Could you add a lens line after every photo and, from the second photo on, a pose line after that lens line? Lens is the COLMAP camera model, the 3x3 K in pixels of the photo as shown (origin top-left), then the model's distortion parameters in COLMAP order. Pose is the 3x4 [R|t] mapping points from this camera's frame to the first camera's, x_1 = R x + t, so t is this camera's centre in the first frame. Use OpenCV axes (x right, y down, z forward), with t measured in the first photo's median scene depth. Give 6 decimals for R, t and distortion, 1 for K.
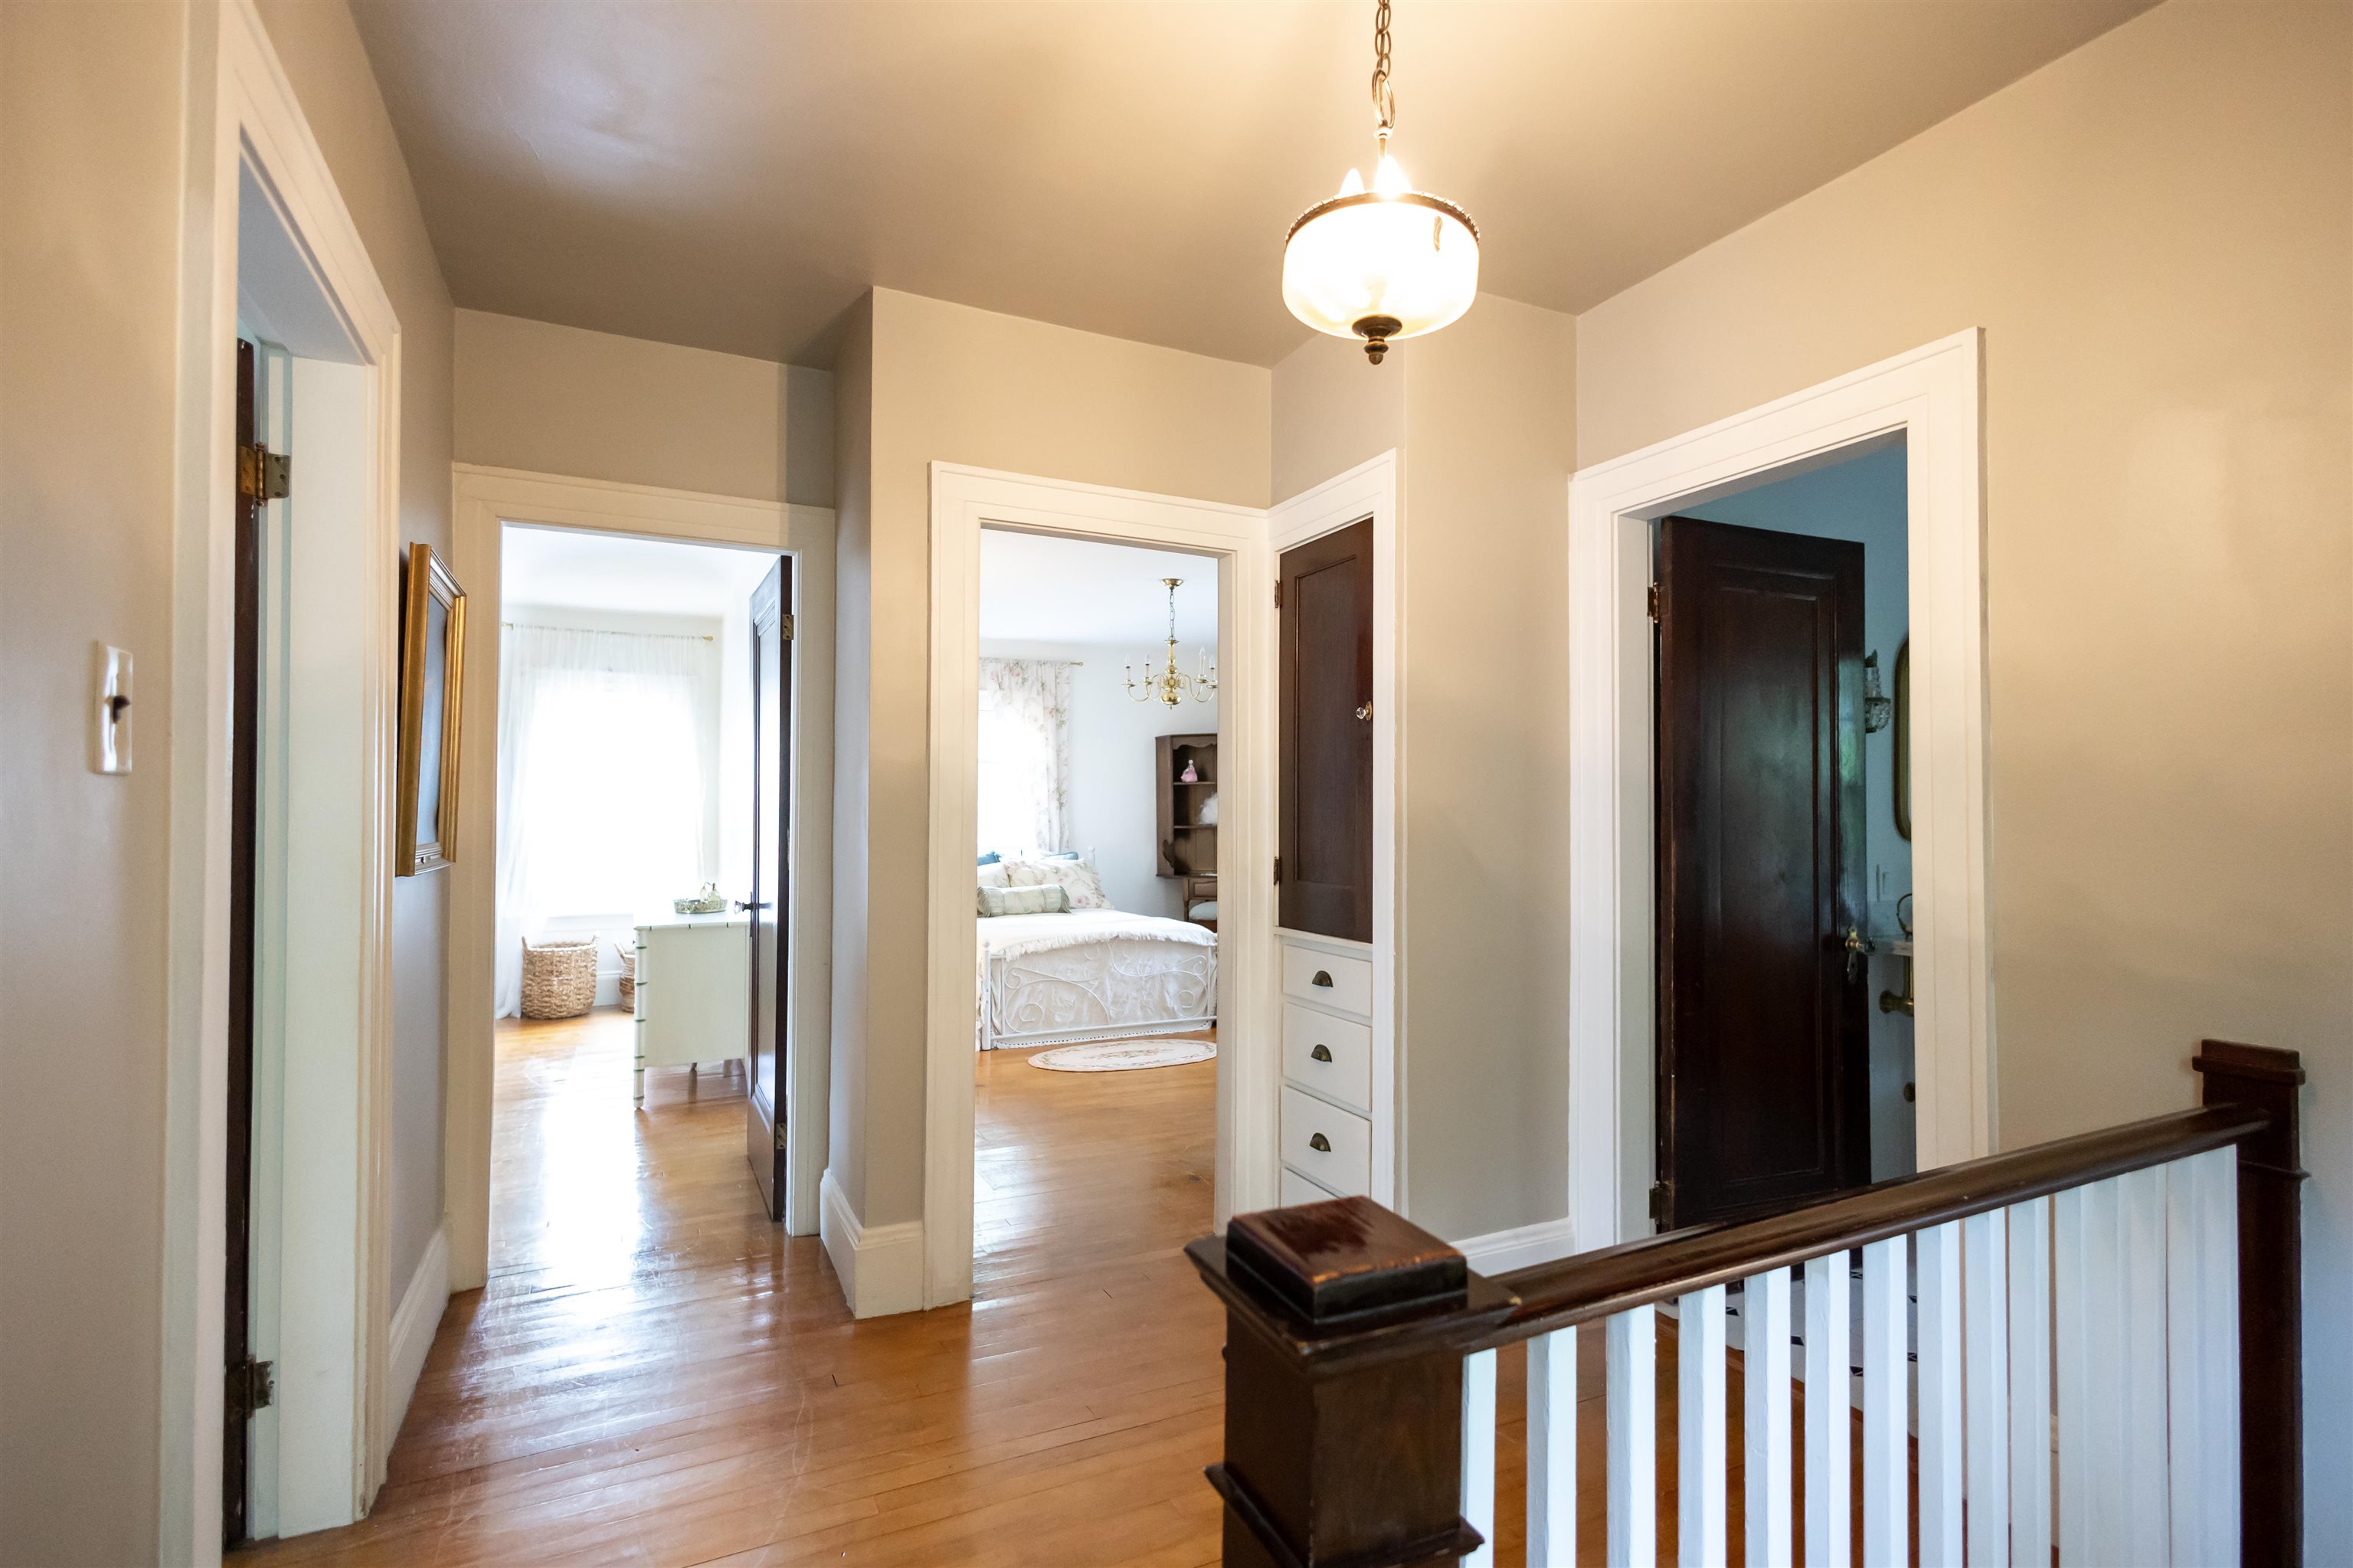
lens RADIAL K [[1092.9, 0, 1175.5], [0, 1092.9, 791.2], [0, 0, 1]] dist [0.003488, 0.000156]
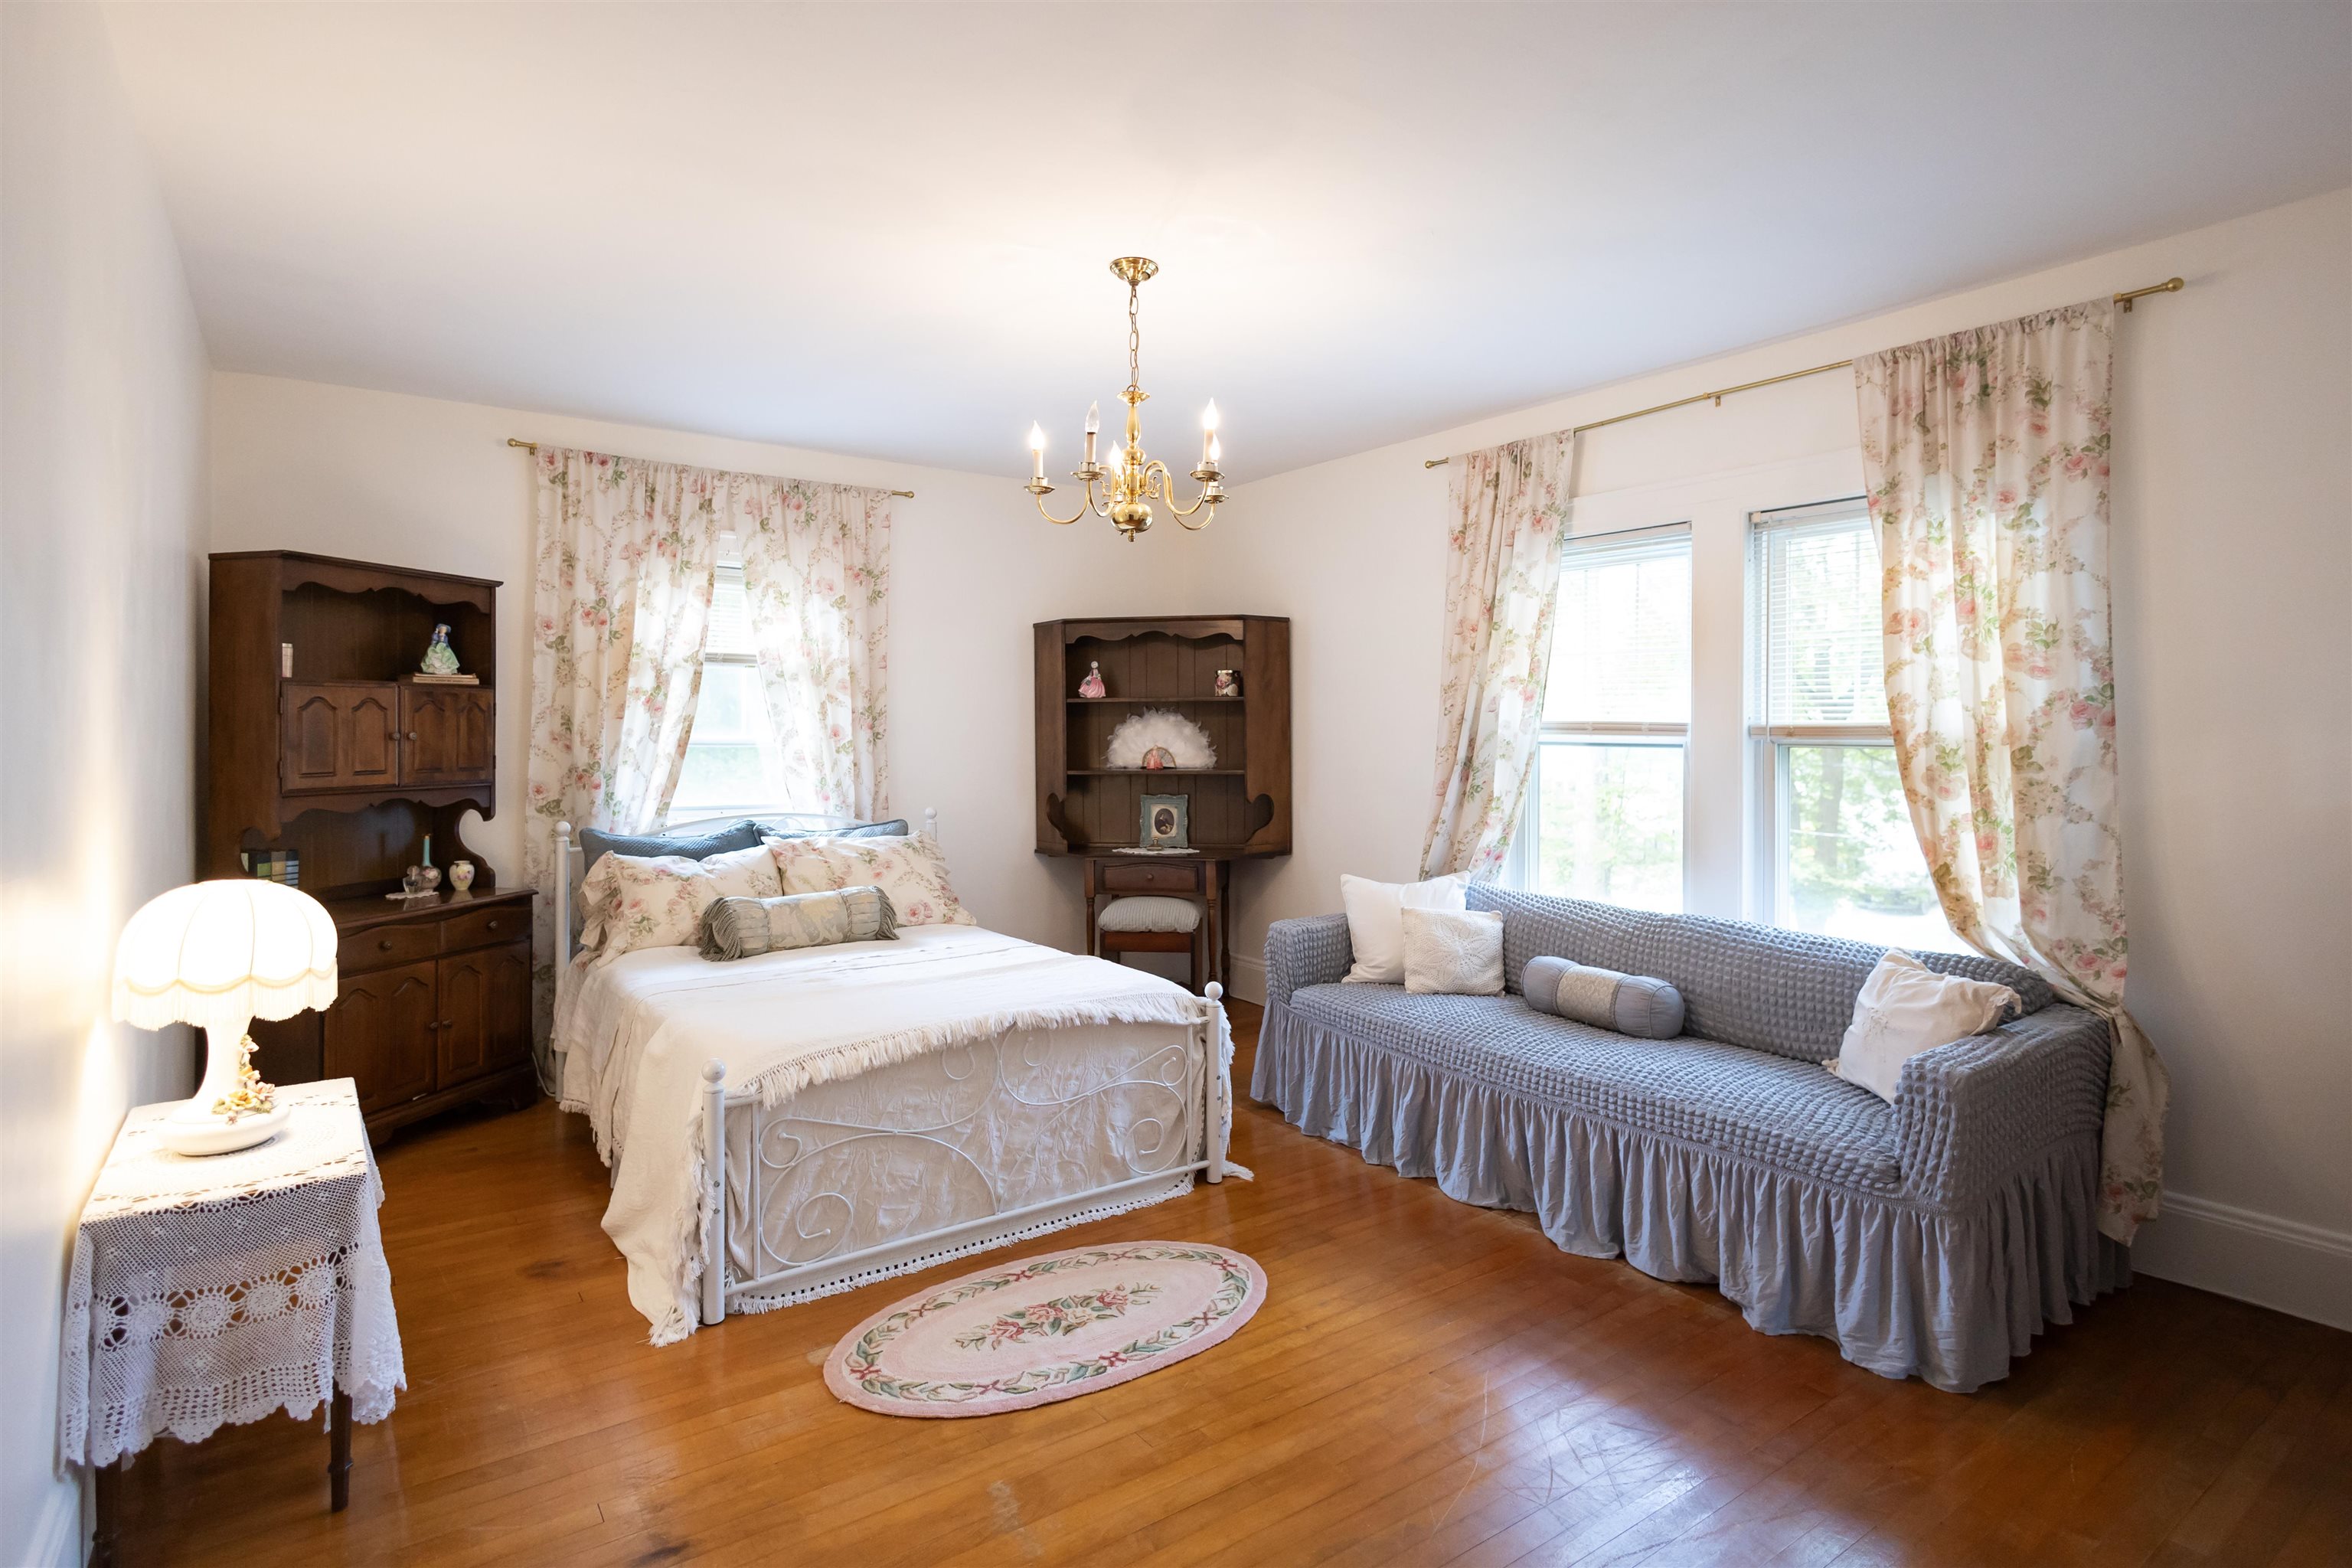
lens RADIAL K [[1092.4, 0, 1134.7], [0, 1092.4, 725.0], [0, 0, 1]] dist [0.003488, 0.000156]
pose [[0.989034, 0.000497, 0.147686, -0.059284], [-0.002334, 0.999922, 0.012265, -0.001000], [-0.147668, -0.012475, 0.988958, 0.444399]]
